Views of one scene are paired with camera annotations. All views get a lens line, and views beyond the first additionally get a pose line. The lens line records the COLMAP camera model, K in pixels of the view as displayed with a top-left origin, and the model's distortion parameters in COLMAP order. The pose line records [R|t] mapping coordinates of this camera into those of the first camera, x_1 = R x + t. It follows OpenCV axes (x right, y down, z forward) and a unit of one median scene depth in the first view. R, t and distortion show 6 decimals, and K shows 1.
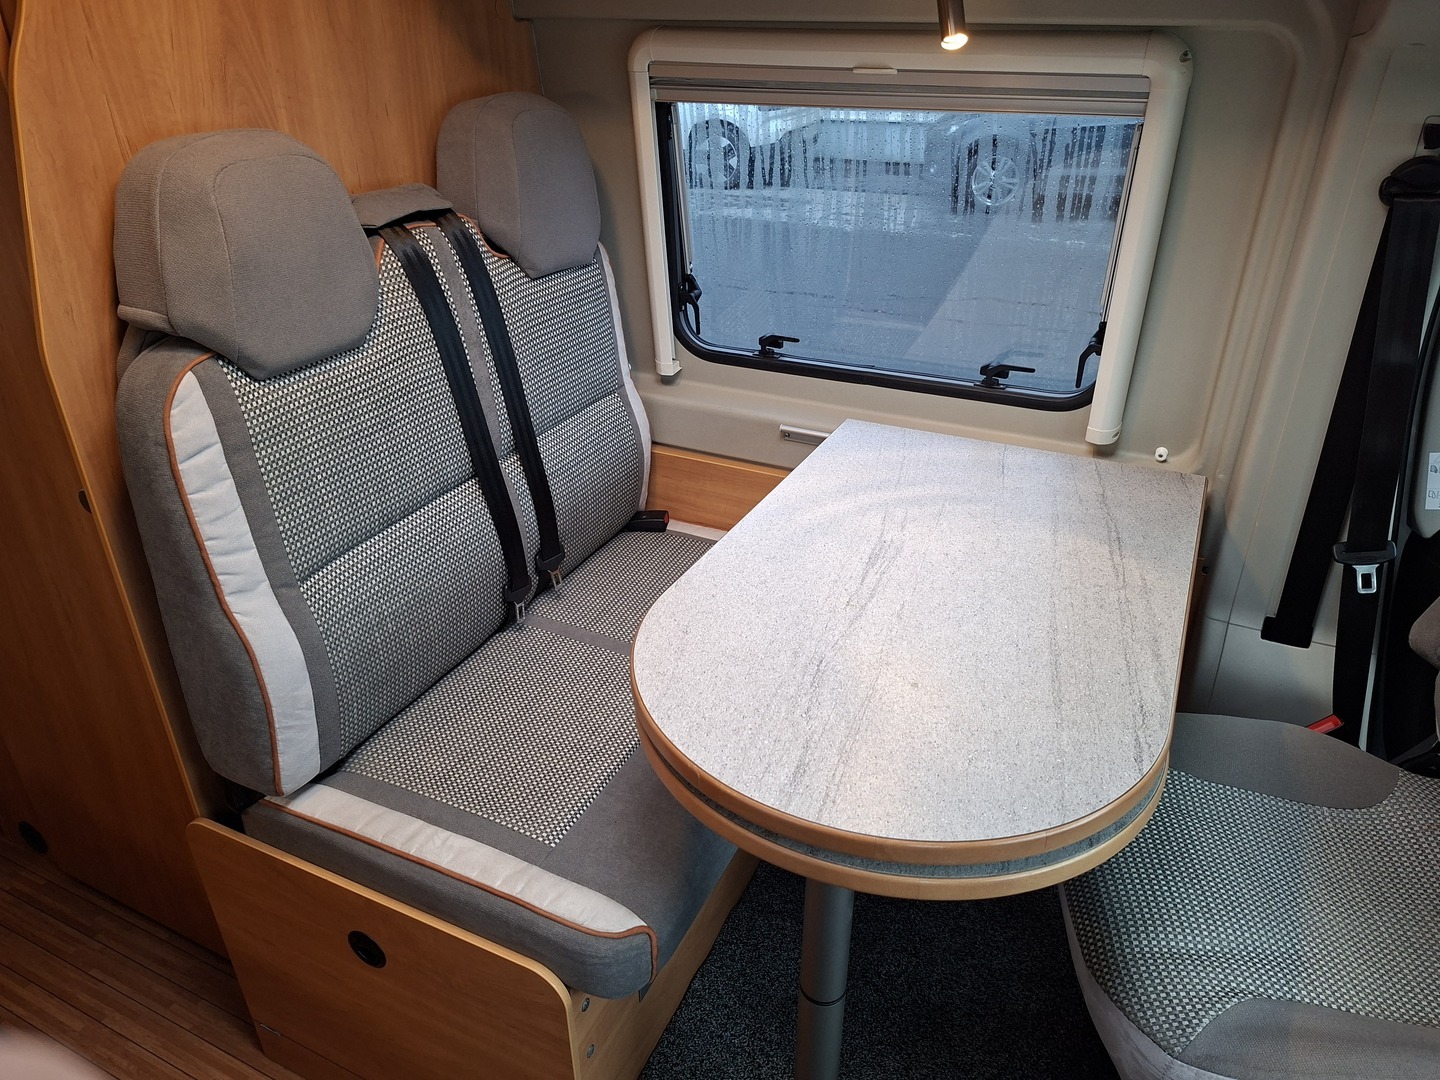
lens RADIAL K [[986.2, 0, 728.1], [0, 986.2, 533.1], [0, 0, 1]] dist [0.071223, -0.079230]
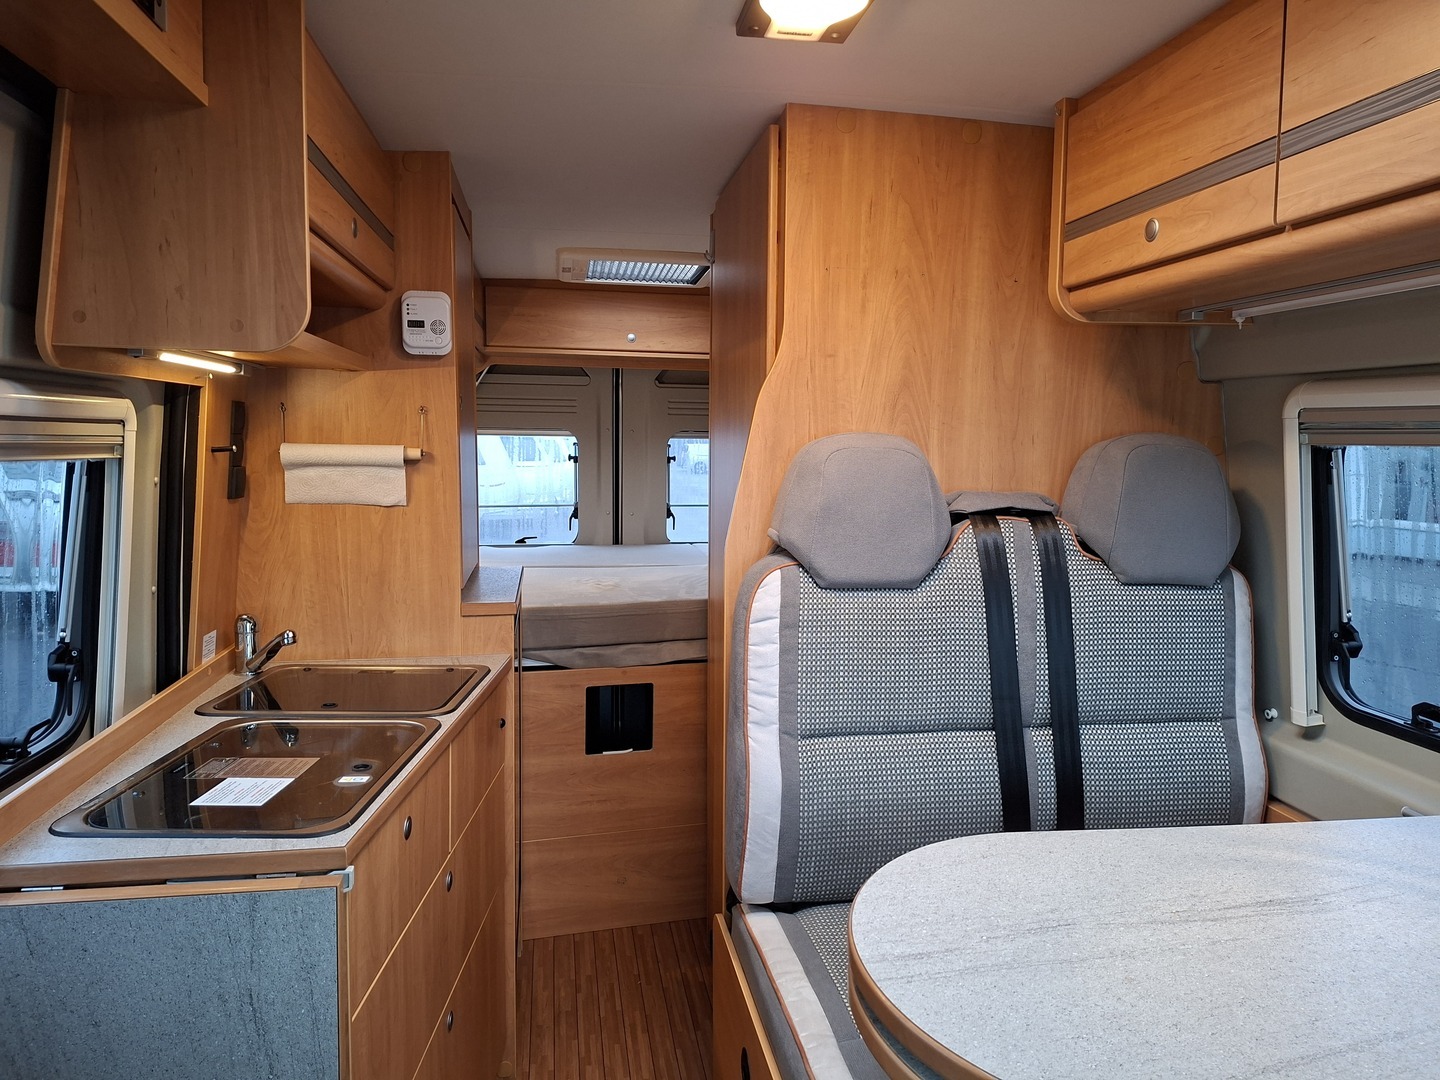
lens RADIAL K [[982.6, 0, 719.4], [0, 982.6, 532.8], [0, 0, 1]] dist [0.146653, -0.233506]
pose [[0.572087, 0.085600, -0.815714, 0.532510], [-0.396256, 0.899616, -0.183503, 0.084150], [0.718121, 0.428211, 0.548578, 0.075704]]
